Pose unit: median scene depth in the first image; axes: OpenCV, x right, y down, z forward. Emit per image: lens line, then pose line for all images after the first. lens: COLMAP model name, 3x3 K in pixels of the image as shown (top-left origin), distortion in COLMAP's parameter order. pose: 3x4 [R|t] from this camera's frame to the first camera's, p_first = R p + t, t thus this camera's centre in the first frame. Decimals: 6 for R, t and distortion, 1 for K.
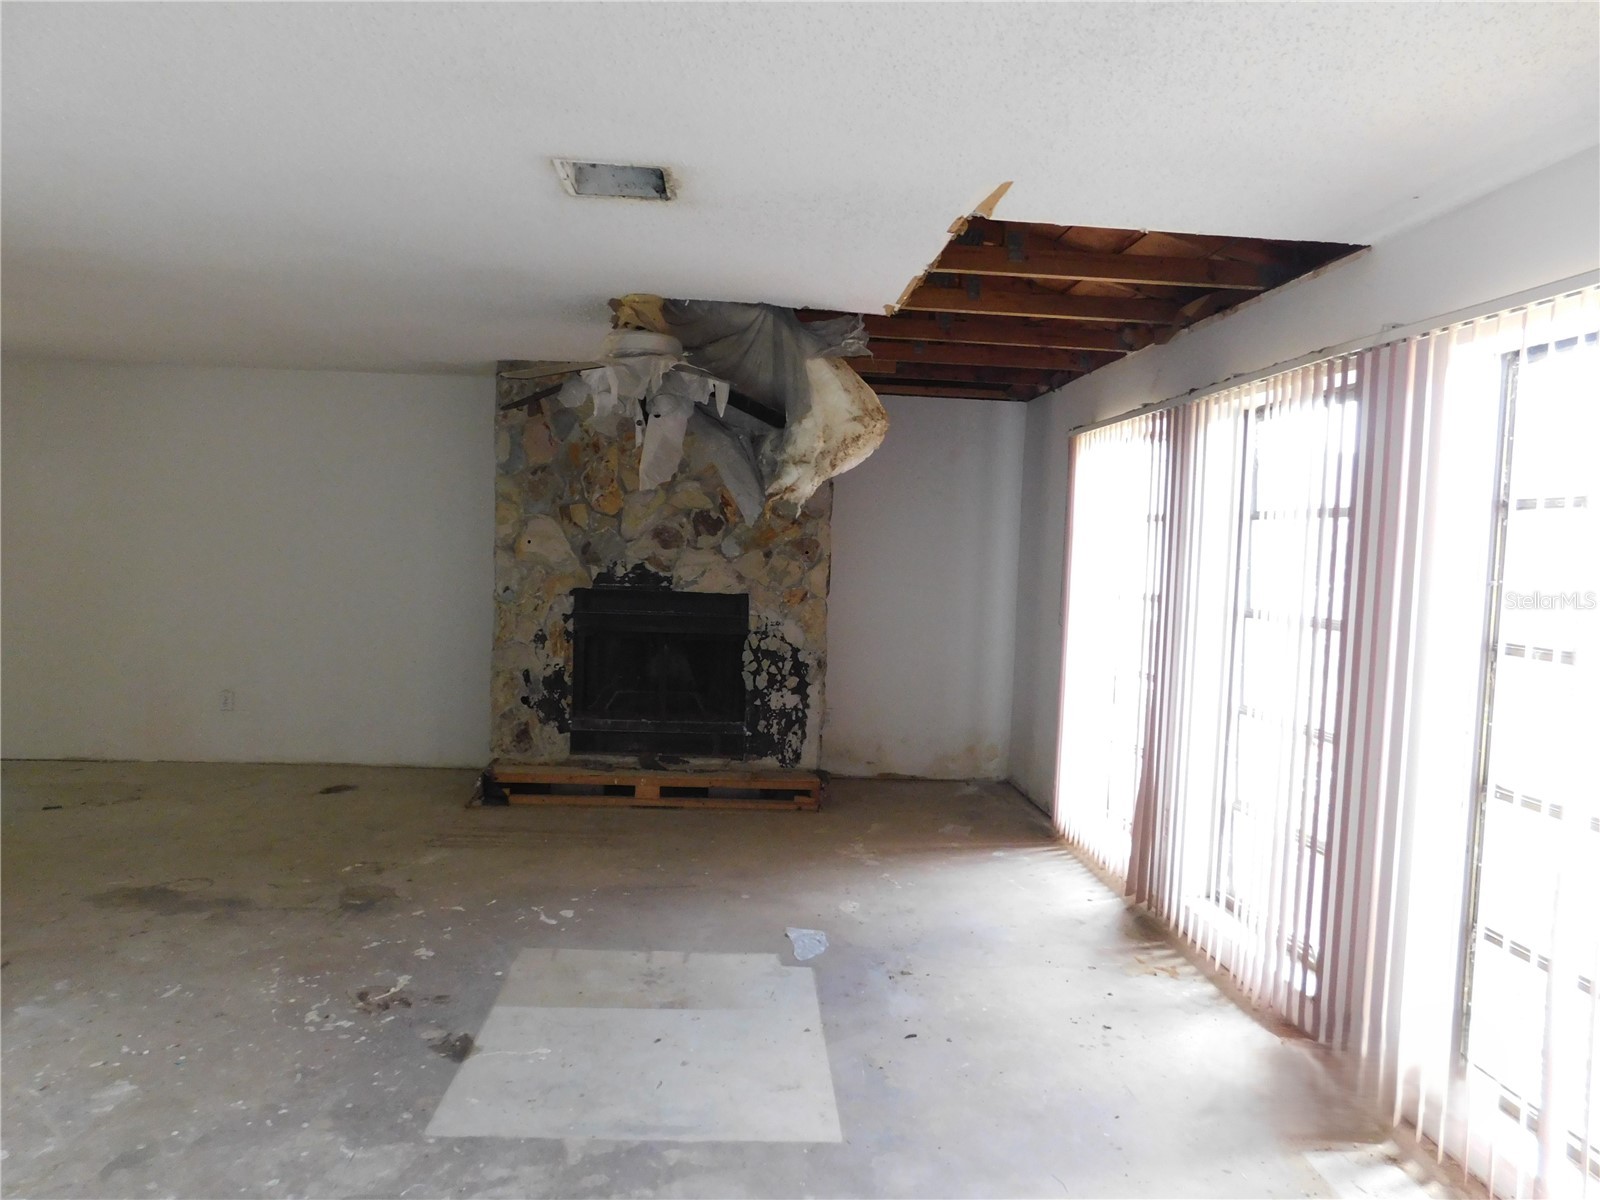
lens RADIAL K [[1059.6, 0, 800.0], [0, 1059.6, 600.0], [0, 0, 1]] dist [-0.049189, 0.049233]
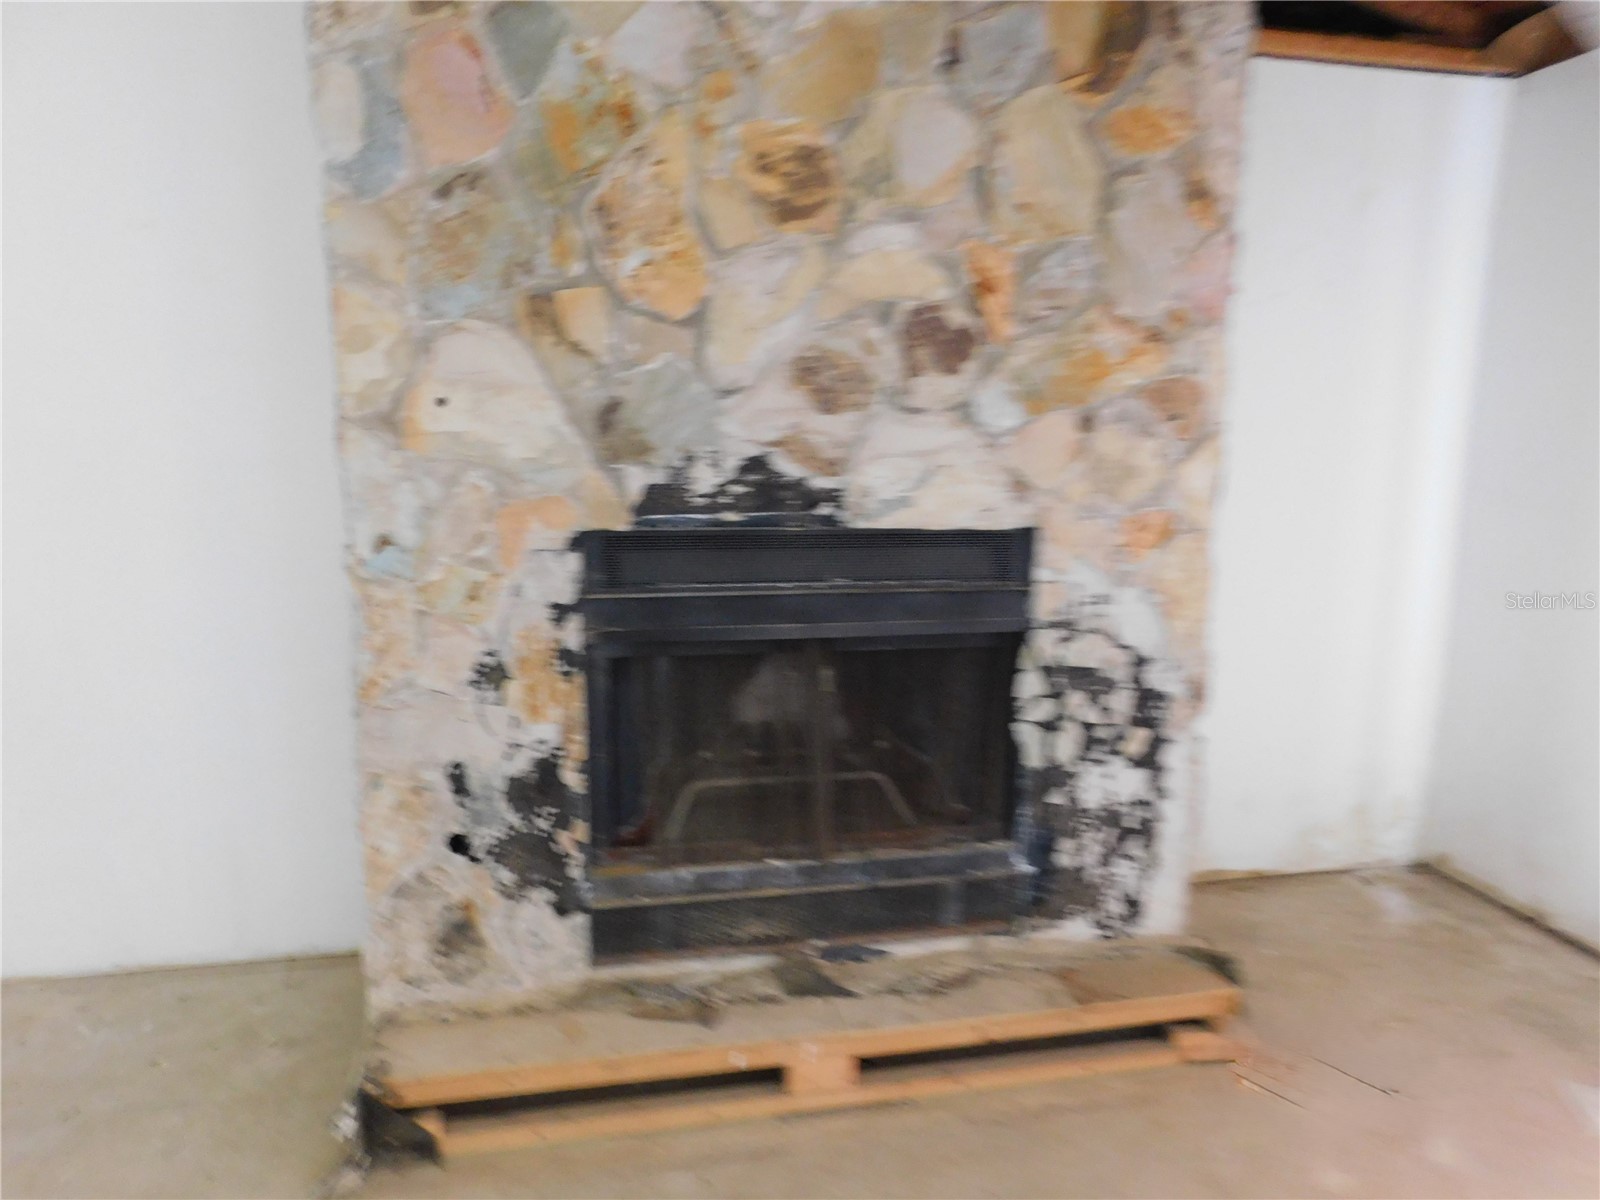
lens RADIAL K [[1059.6, 0, 800.0], [0, 1059.6, 600.0], [0, 0, 1]] dist [-0.049189, 0.049233]
pose [[0.991404, -0.044994, 0.122860, -0.183974], [0.030946, 0.993005, 0.113941, -0.026264], [-0.127127, -0.109160, 0.985861, 0.634681]]
